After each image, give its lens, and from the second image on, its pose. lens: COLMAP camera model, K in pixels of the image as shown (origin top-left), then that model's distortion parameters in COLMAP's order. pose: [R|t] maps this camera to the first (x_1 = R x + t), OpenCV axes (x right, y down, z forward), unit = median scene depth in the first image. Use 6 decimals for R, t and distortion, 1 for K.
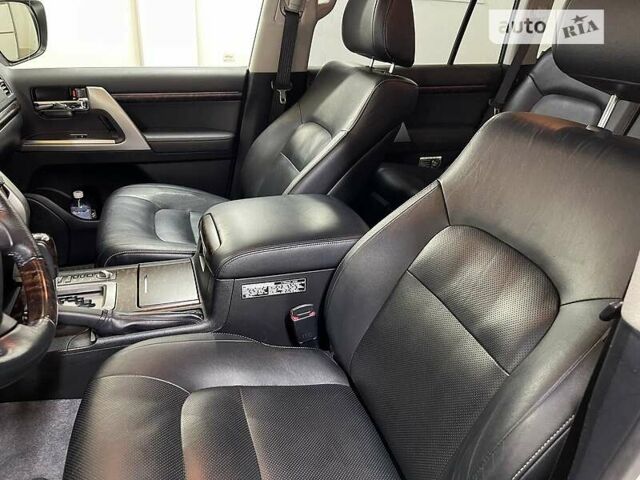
lens RADIAL K [[485.7, 0, 320.0], [0, 485.7, 240.0], [0, 0, 1]] dist [0.064897, -0.081544]
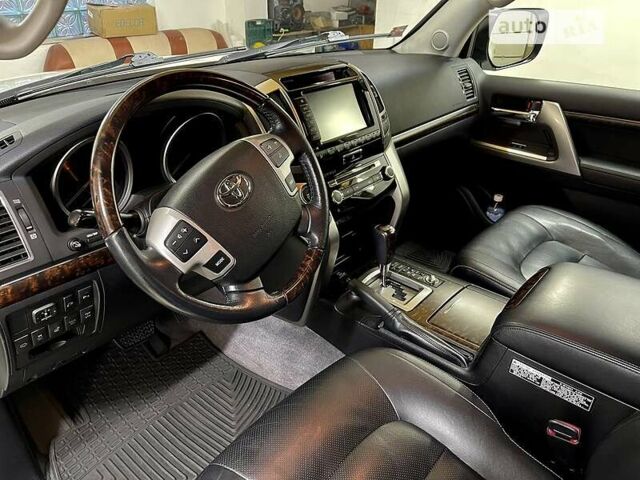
lens RADIAL K [[485.7, 0, 320.0], [0, 485.7, 240.0], [0, 0, 1]] dist [0.064897, -0.081544]
pose [[0.508883, 0.372047, -0.776285, 0.168158], [-0.348274, 0.913663, 0.209582, -0.103820], [0.787238, 0.163707, 0.594522, 0.101600]]
